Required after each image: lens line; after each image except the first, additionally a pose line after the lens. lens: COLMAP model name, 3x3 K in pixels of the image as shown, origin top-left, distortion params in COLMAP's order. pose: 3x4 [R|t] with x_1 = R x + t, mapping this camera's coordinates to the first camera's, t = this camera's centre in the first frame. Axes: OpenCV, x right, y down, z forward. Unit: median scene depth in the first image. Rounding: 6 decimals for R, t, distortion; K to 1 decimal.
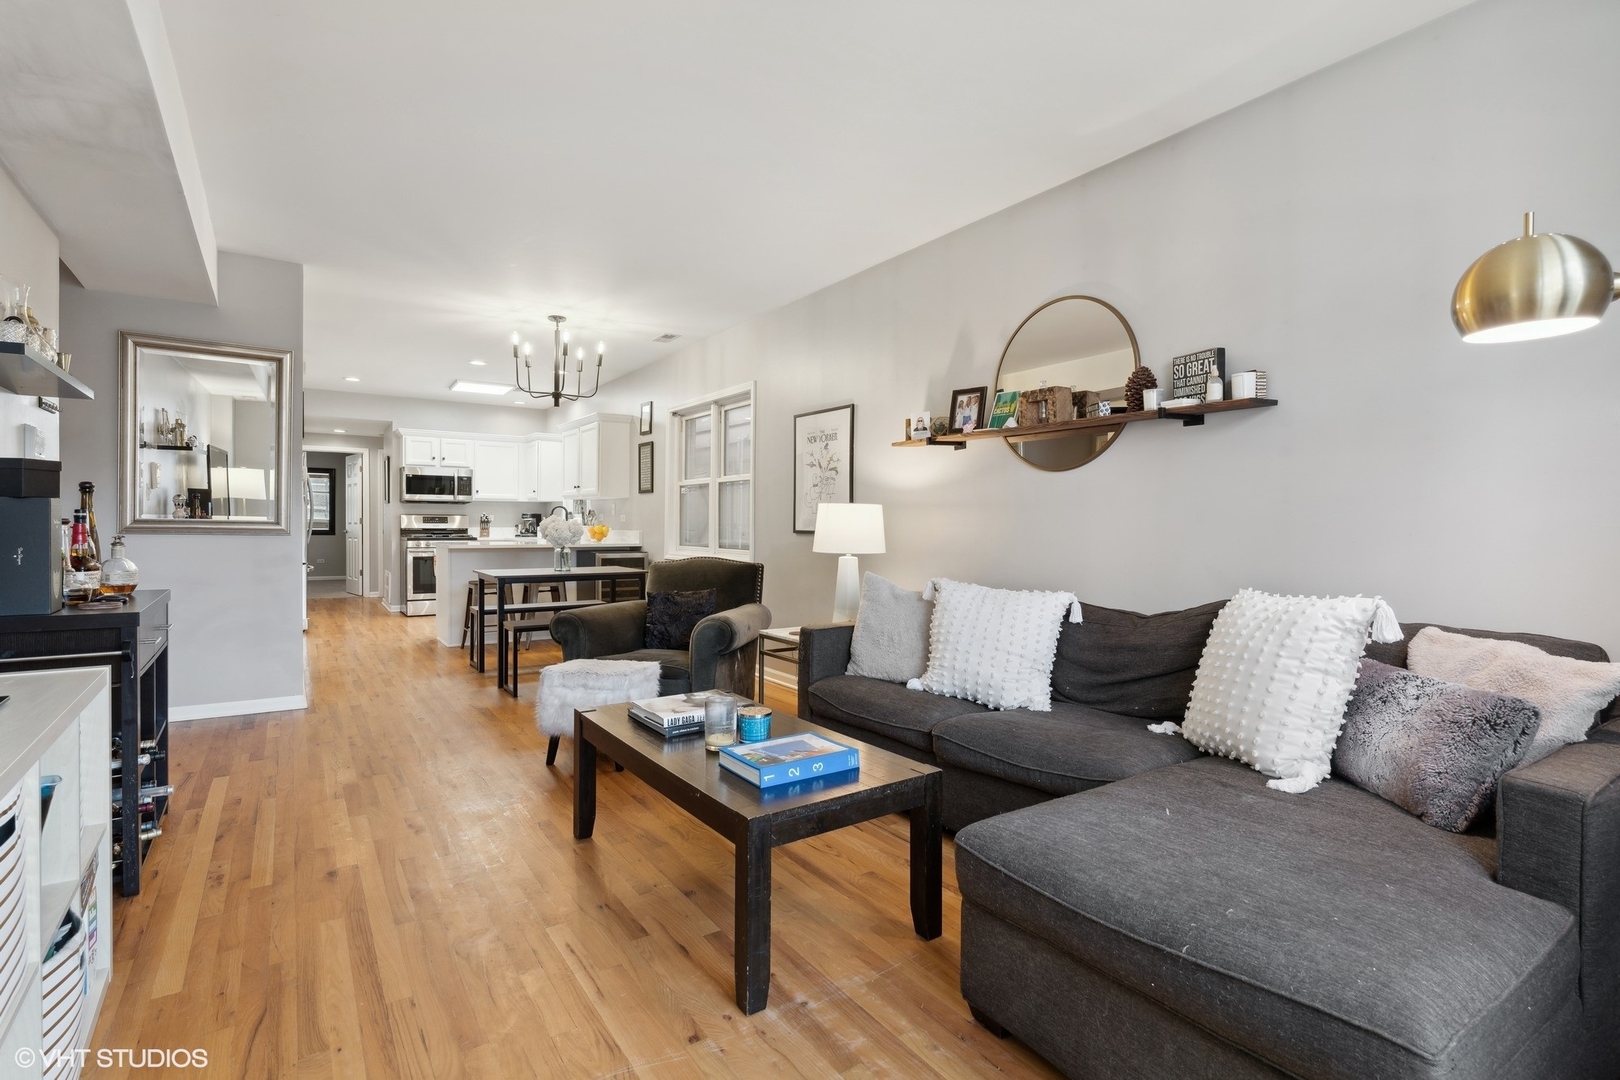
lens RADIAL K [[761.6, 0, 807.1], [0, 761.6, 540.1], [0, 0, 1]] dist [-0.008327, 0.001516]
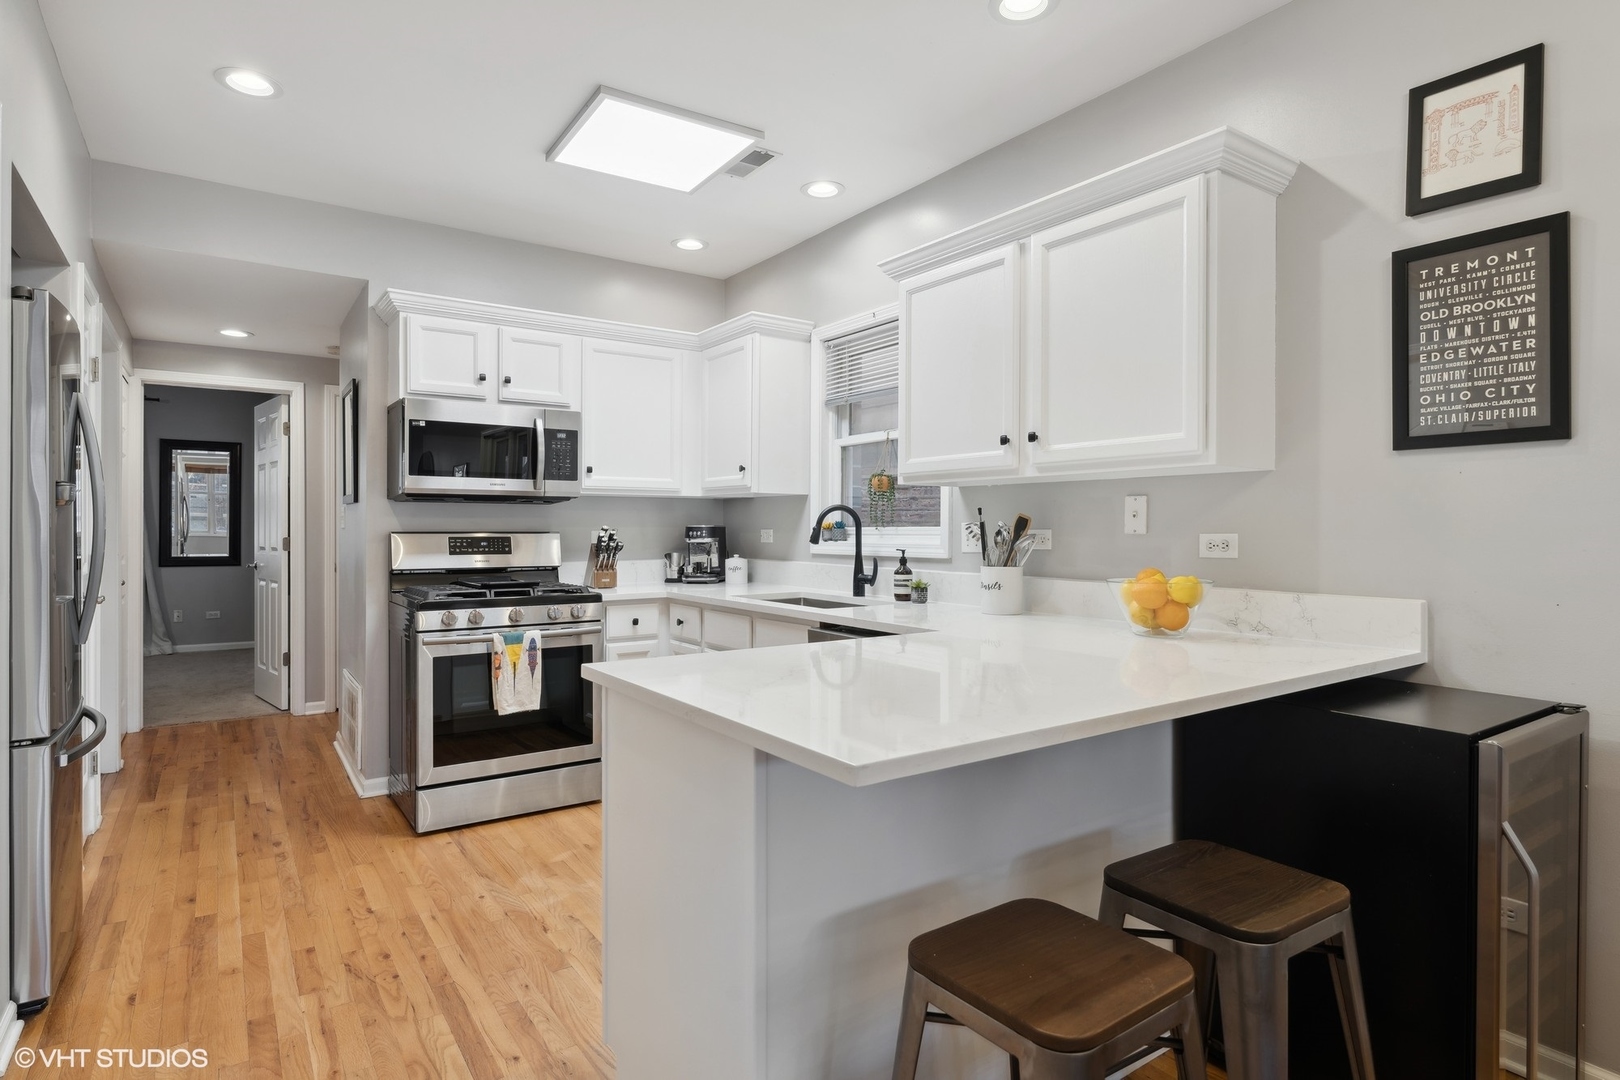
lens RADIAL K [[854.9, 0, 806.5], [0, 854.9, 529.1], [0, 0, 1]] dist [-0.004371, -0.000517]
pose [[0.999936, -0.007461, 0.008482, -0.340315], [0.007636, 0.999754, -0.020821, -0.025237], [-0.008324, 0.020885, 0.999747, 0.590477]]
